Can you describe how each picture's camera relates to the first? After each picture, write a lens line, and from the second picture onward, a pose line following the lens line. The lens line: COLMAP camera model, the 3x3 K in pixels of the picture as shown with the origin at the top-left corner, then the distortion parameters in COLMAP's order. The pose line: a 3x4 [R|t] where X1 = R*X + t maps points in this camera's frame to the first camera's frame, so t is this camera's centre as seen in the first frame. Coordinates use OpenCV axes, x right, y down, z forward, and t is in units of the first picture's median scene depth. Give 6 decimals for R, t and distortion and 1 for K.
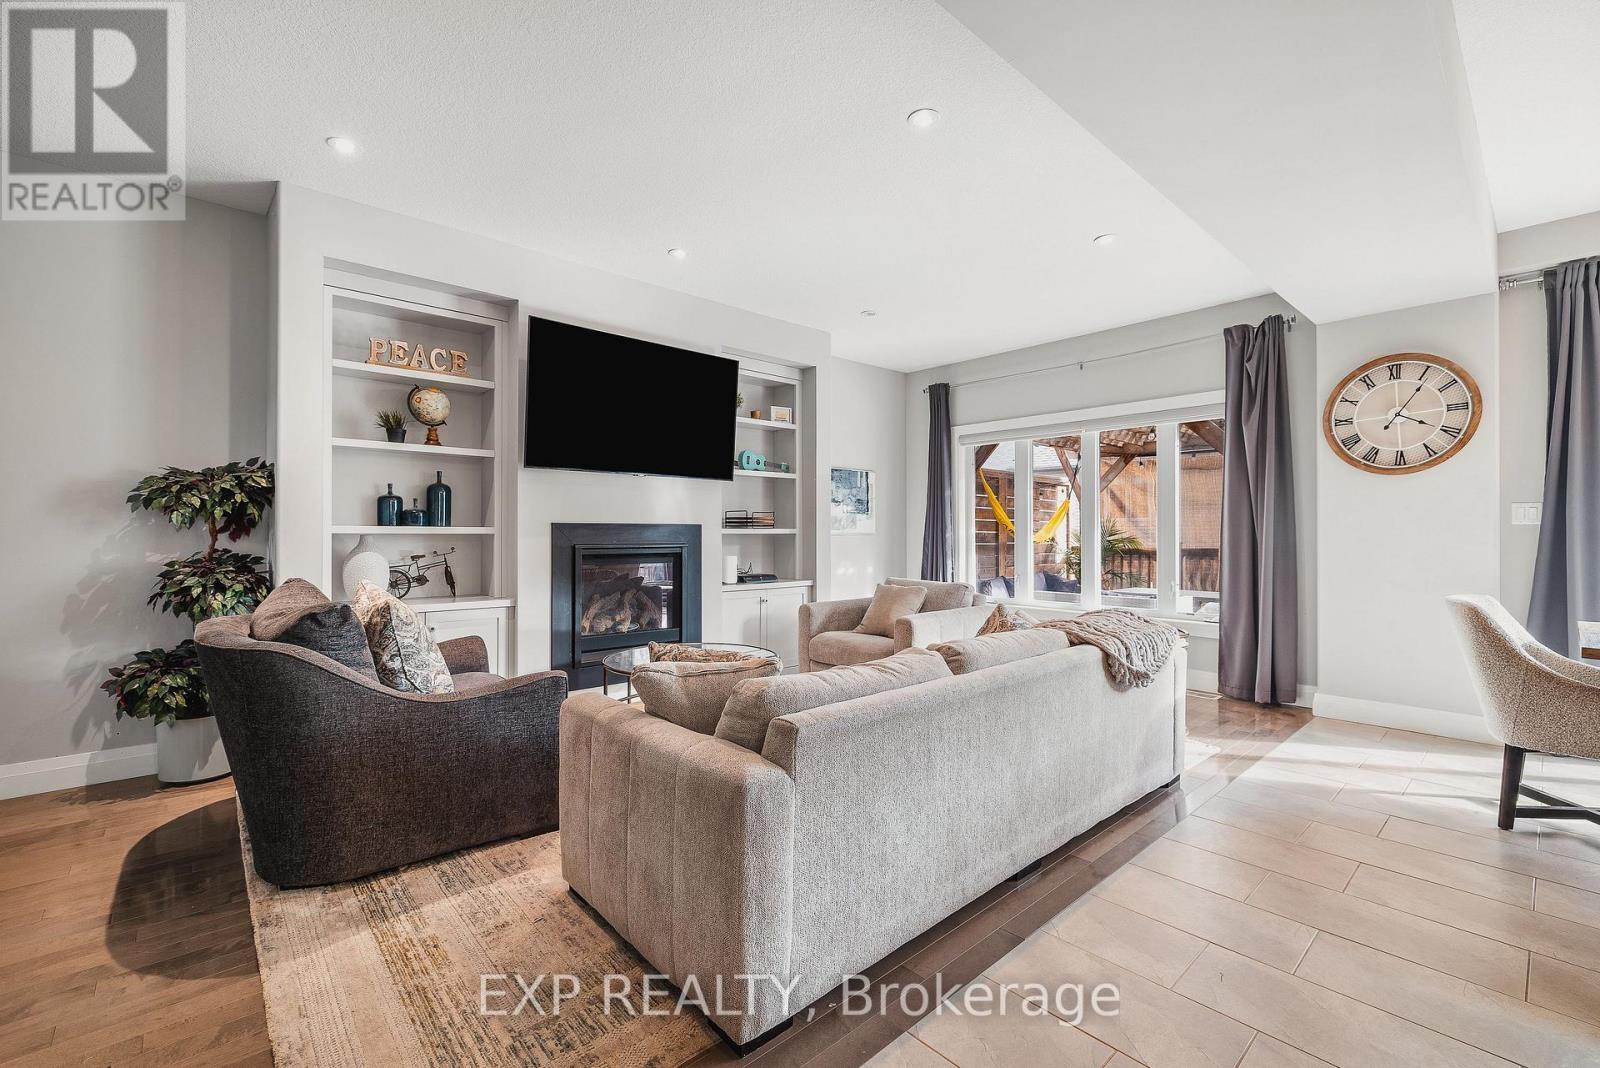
lens RADIAL K [[675.6, 0, 806.3], [0, 675.6, 535.6], [0, 0, 1]] dist [-0.000727, 0.000789]
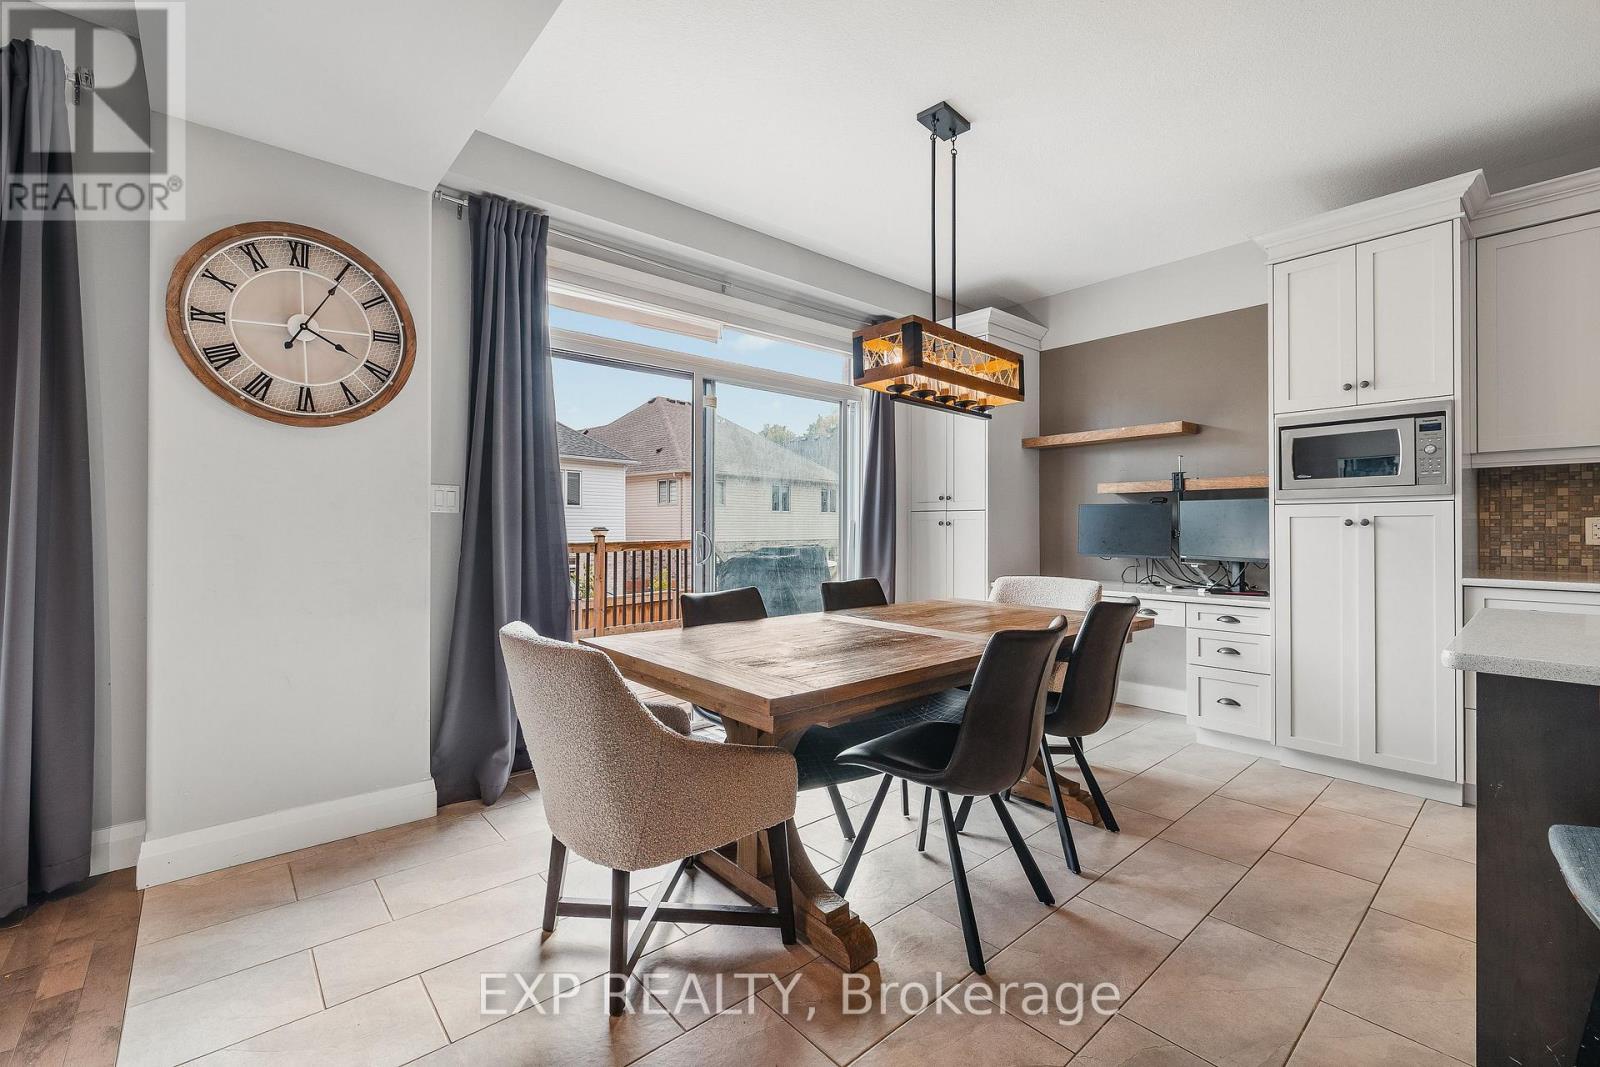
lens RADIAL K [[675.6, 0, 806.3], [0, 675.6, 525.2], [0, 0, 1]] dist [-0.000727, 0.000789]
pose [[0.008790, -0.002330, 0.999959, 0.272144], [-0.003422, 0.999991, 0.002360, -0.004046], [-0.999956, -0.003443, 0.008782, 0.541487]]
